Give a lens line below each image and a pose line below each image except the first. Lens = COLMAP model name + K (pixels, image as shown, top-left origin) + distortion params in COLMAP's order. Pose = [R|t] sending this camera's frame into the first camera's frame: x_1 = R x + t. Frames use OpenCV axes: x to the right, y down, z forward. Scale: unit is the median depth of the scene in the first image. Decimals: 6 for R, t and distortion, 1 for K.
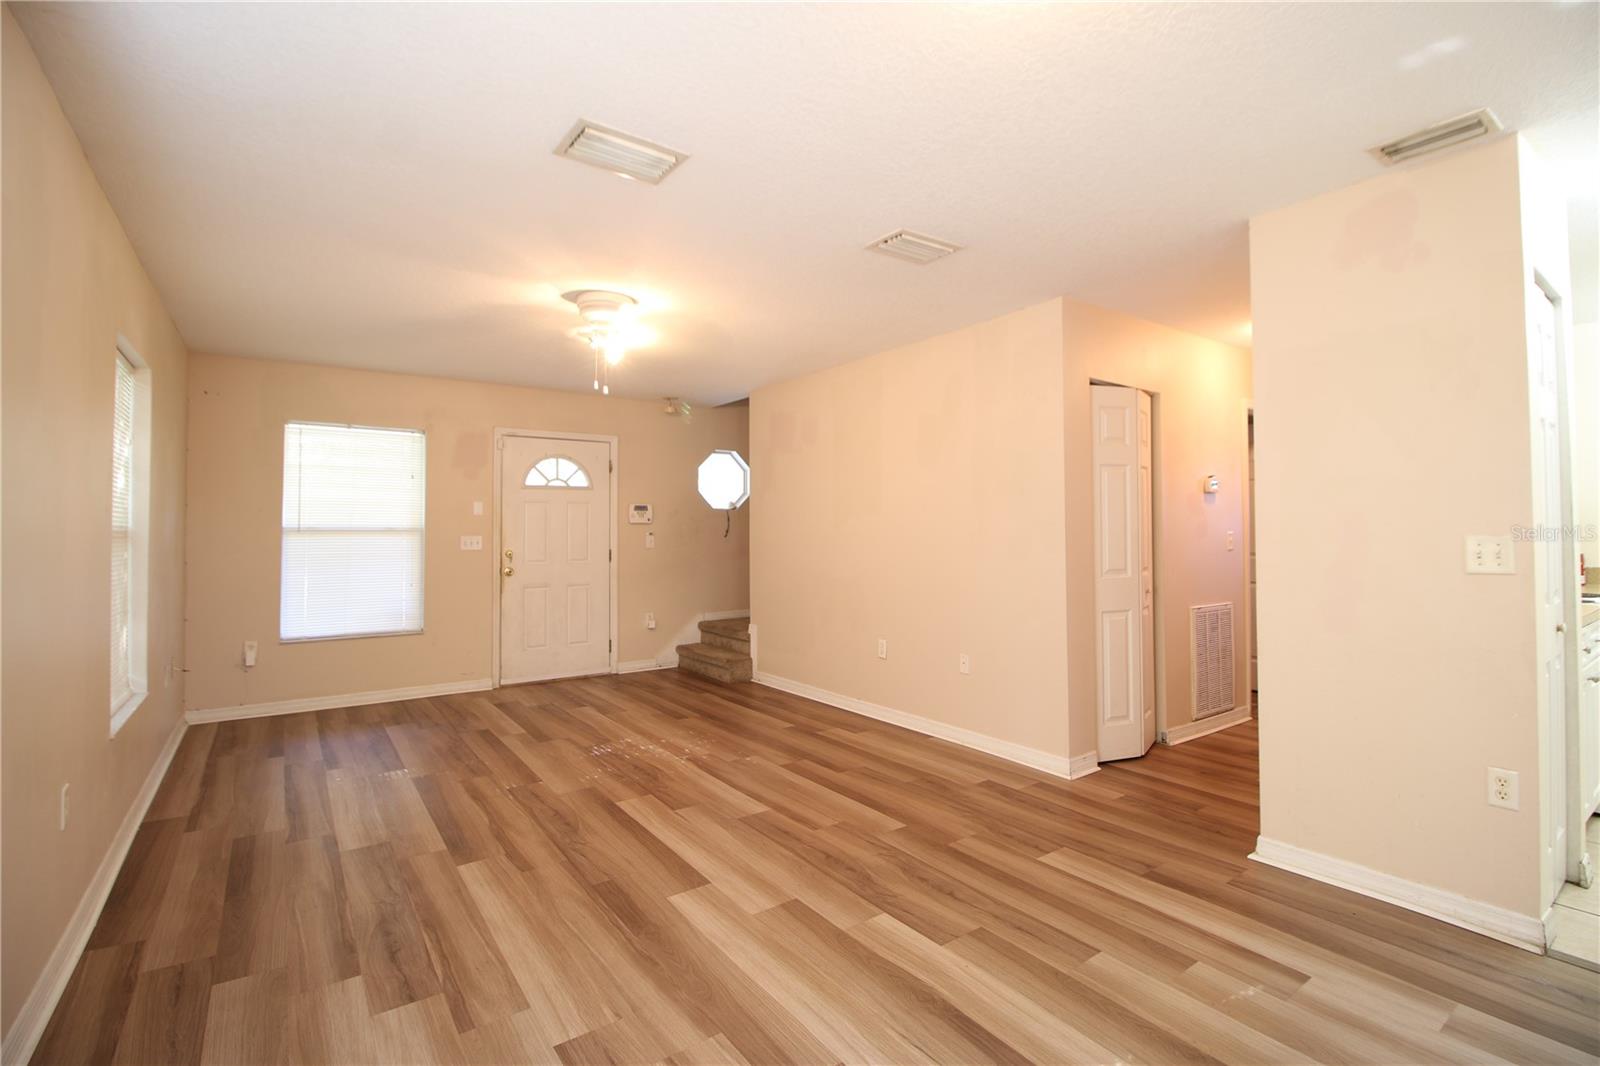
lens RADIAL K [[725.5, 0, 805.2], [0, 725.5, 510.0], [0, 0, 1]] dist [0.002169, -0.014682]
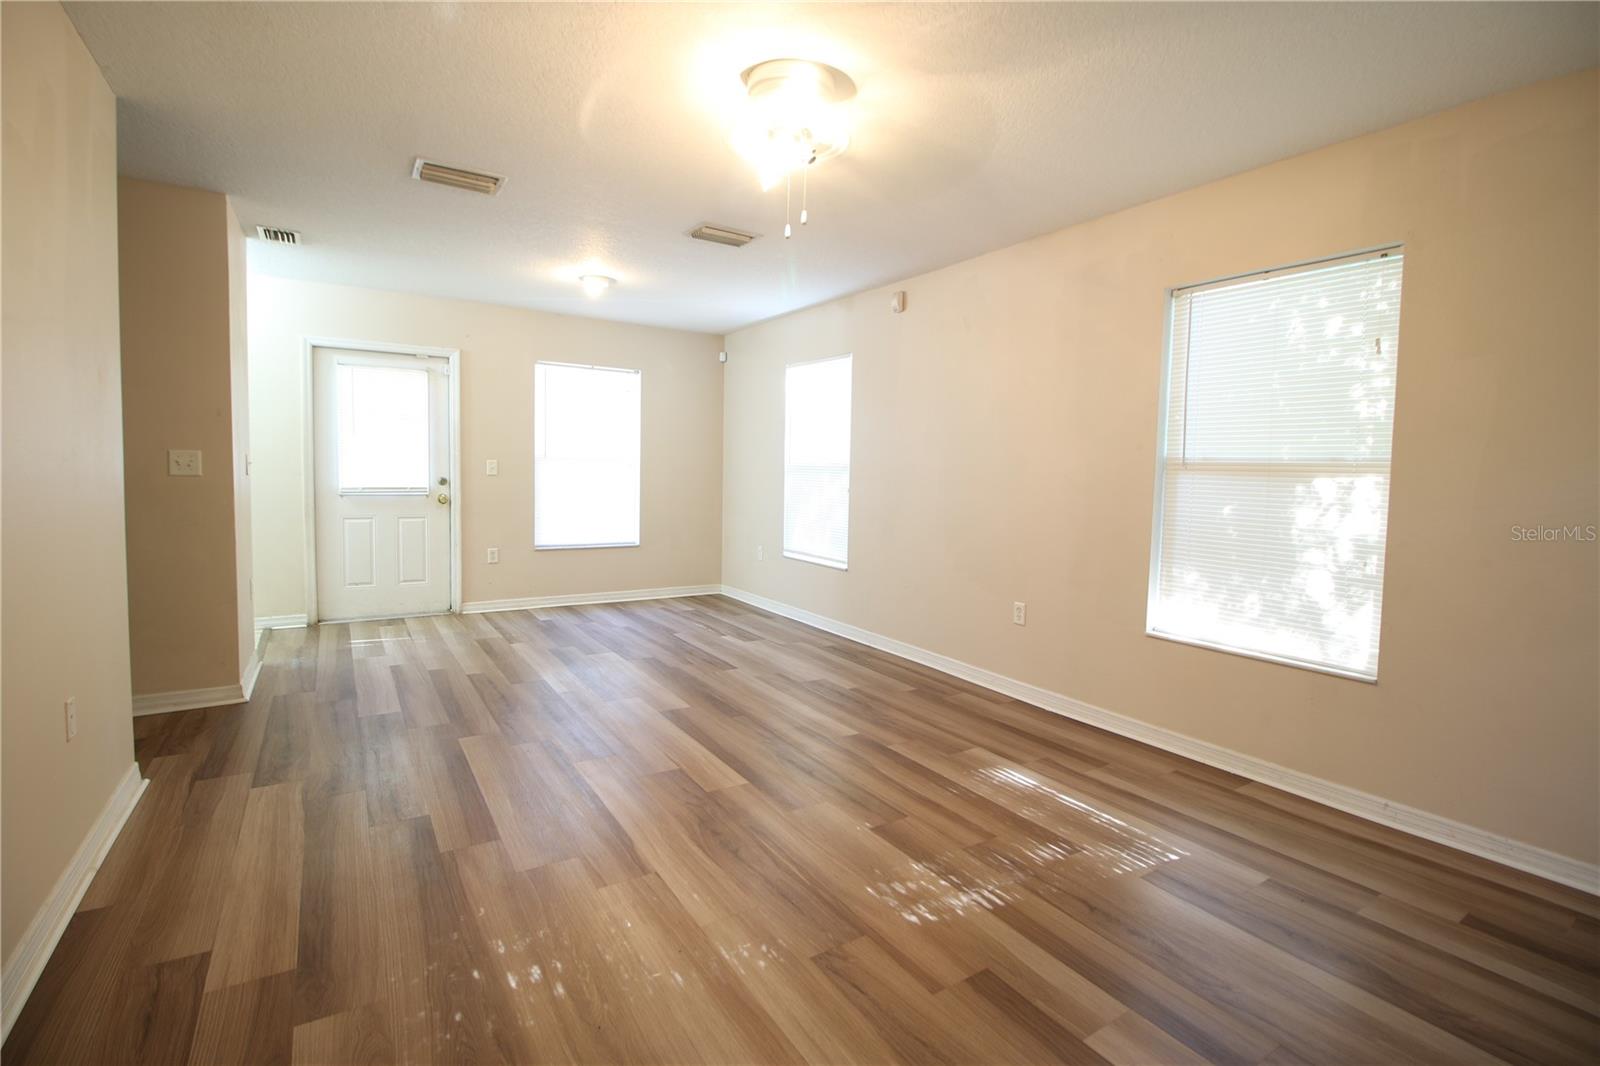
lens RADIAL K [[725.5, 0, 805.2], [0, 725.5, 510.0], [0, 0, 1]] dist [0.002169, -0.014682]
pose [[-0.998754, -0.017411, 0.046763, -0.308376], [-0.015992, 0.999405, 0.030560, 0.054767], [-0.047267, 0.029775, -0.998438, 1.557322]]
